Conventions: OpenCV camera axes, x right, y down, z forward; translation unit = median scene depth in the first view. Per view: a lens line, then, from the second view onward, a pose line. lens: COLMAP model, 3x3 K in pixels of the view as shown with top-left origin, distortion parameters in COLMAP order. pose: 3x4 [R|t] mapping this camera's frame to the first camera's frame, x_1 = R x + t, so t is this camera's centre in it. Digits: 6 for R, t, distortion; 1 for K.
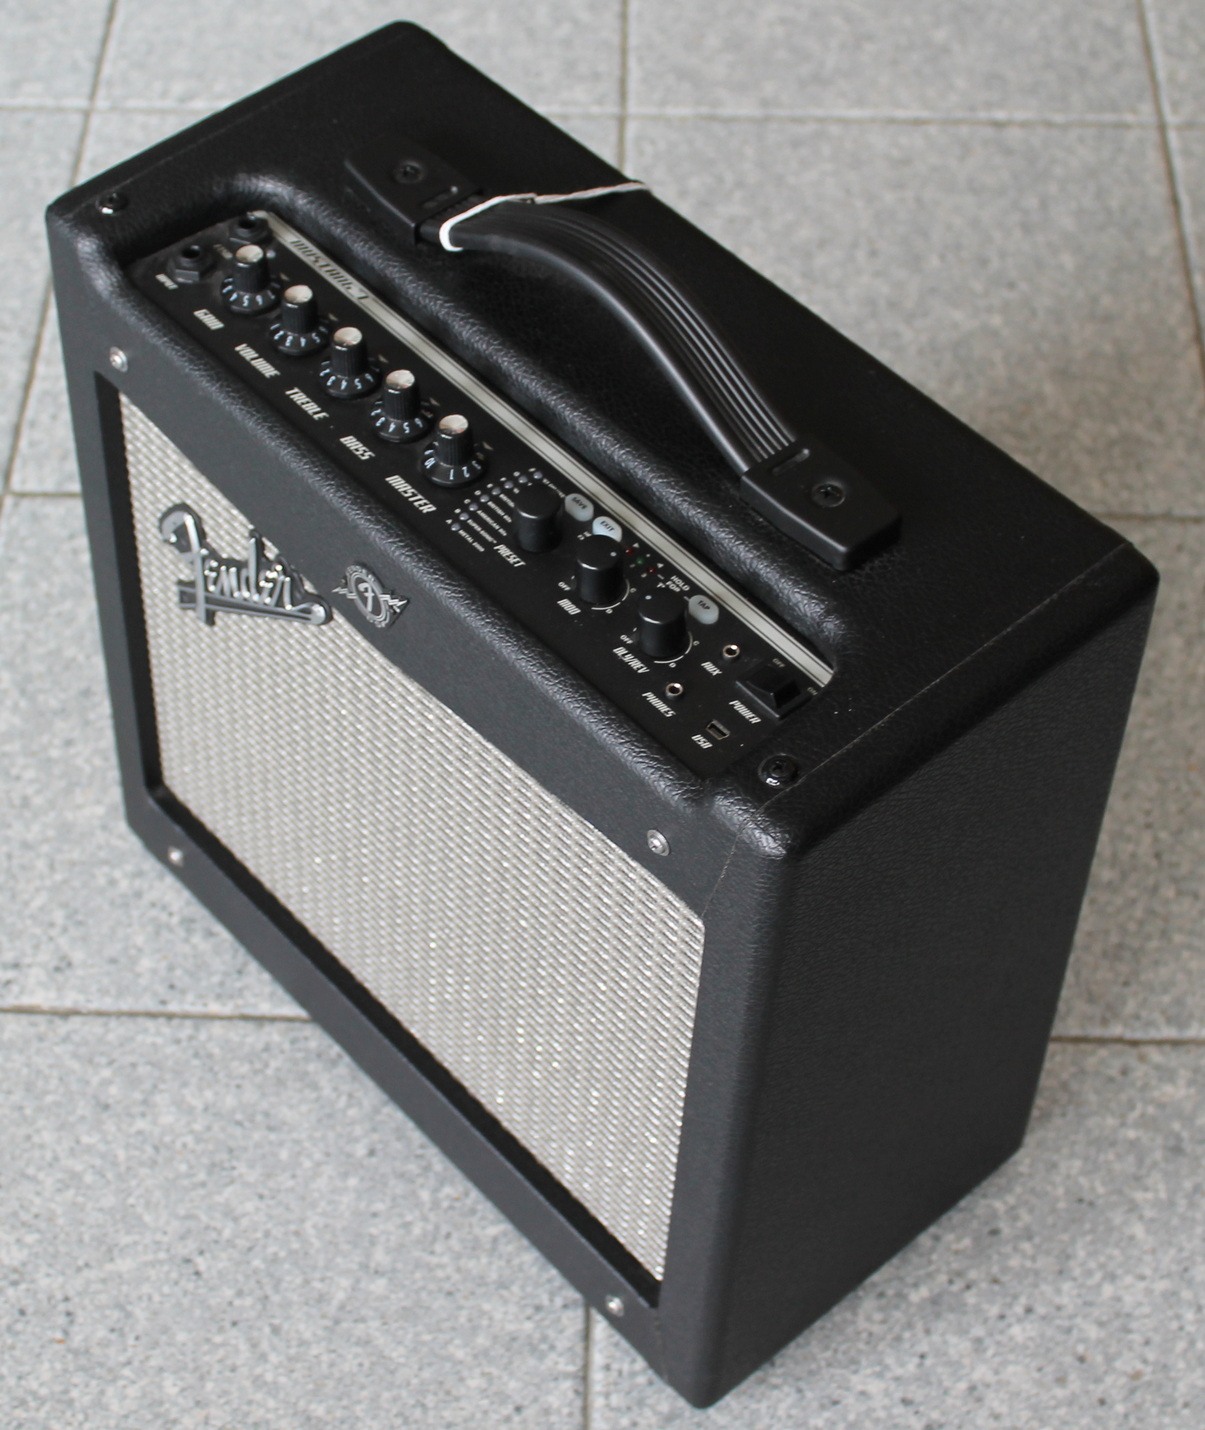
lens RADIAL K [[2746.1, 0, 589.7], [0, 2746.1, 723.9], [0, 0, 1]] dist [-0.086283, 0.000000]
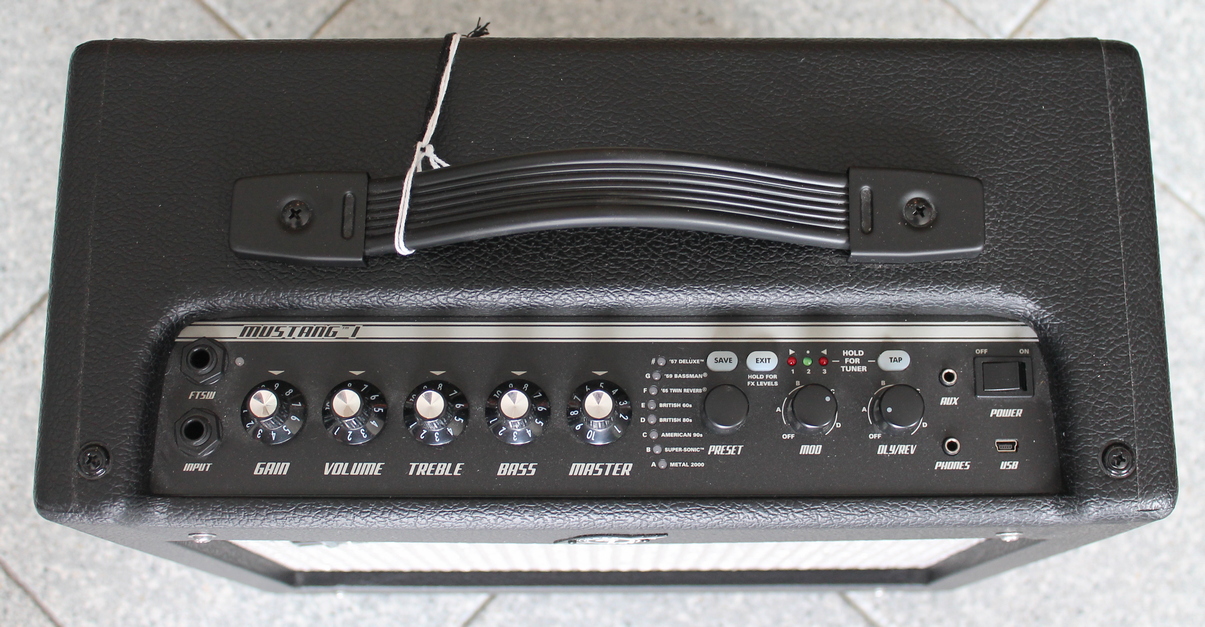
lens RADIAL K [[1553.9, 0, 644.4], [0, 1553.9, 236.8], [0, 0, 1]] dist [-0.061093, 0.000000]
pose [[0.659307, -0.727898, 0.188359, -0.092523], [0.577665, 0.650747, 0.492780, -0.385195], [-0.481268, -0.216085, 0.849523, 0.471871]]
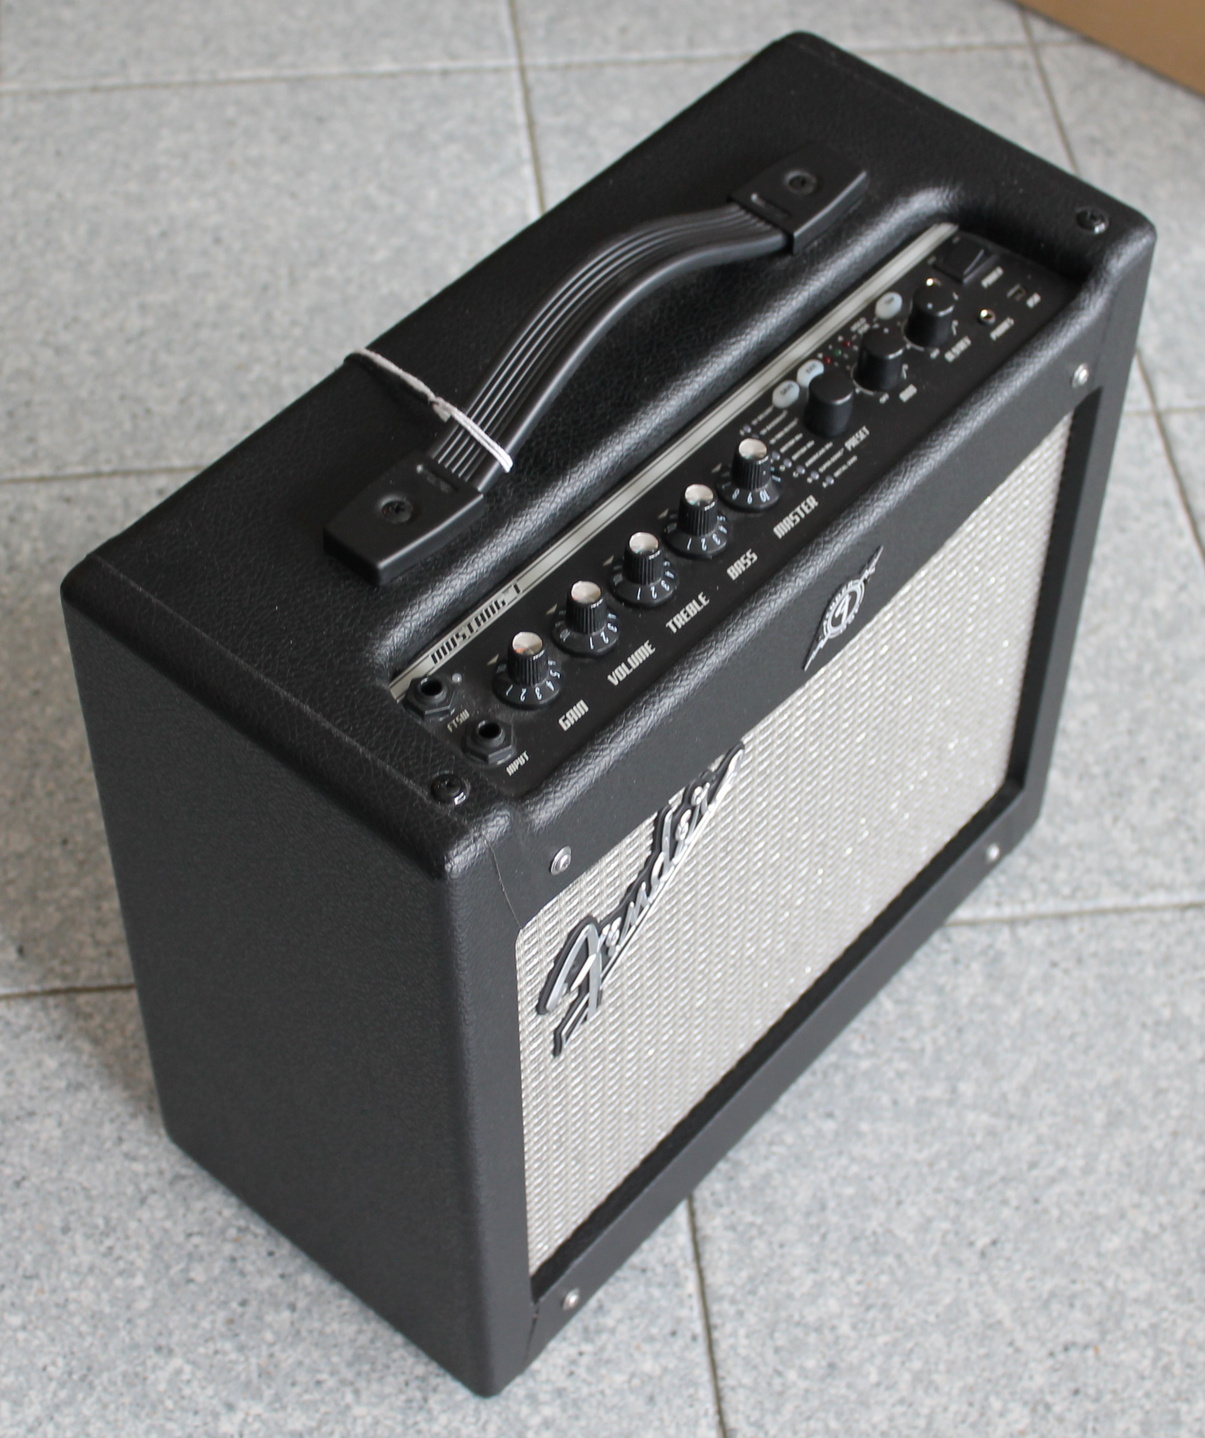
lens RADIAL K [[2628.3, 0, 591.7], [0, 2628.3, 708.0], [0, 0, 1]] dist [-0.071452, 0.000000]
pose [[-0.135742, -0.785479, 0.603818, -0.635518], [0.751930, 0.315168, 0.579025, -0.620741], [-0.645117, 0.532627, 0.547844, 0.511735]]
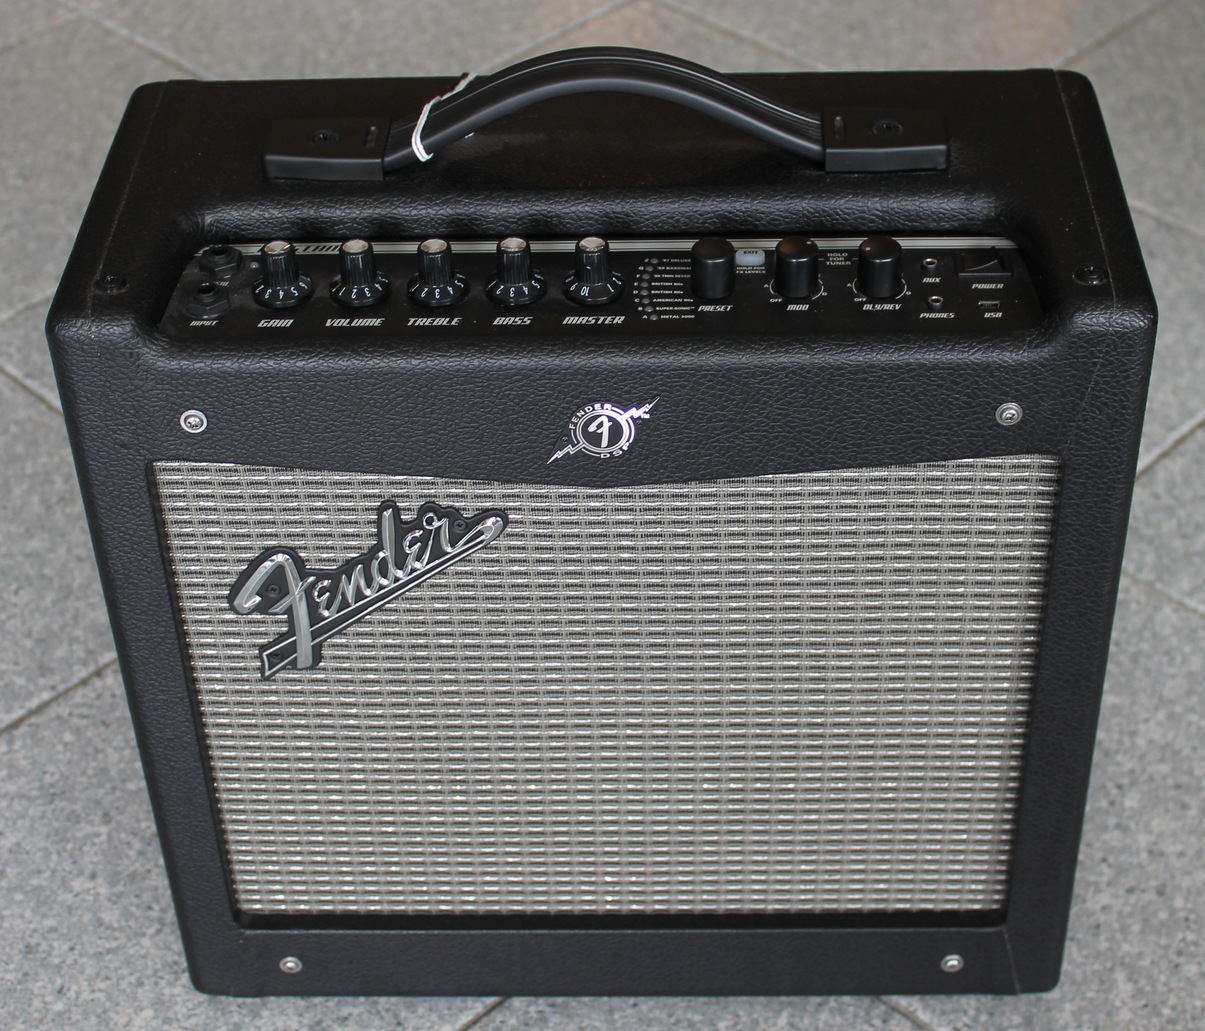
lens RADIAL K [[2151.8, 0, 658.7], [0, 2151.8, 536.6], [0, 0, 1]] dist [-0.050650, 0.000000]
pose [[0.668700, -0.499440, 0.550818, -0.505002], [0.590110, 0.807175, 0.015485, -0.012935], [-0.452340, 0.314688, 0.834482, 0.292216]]
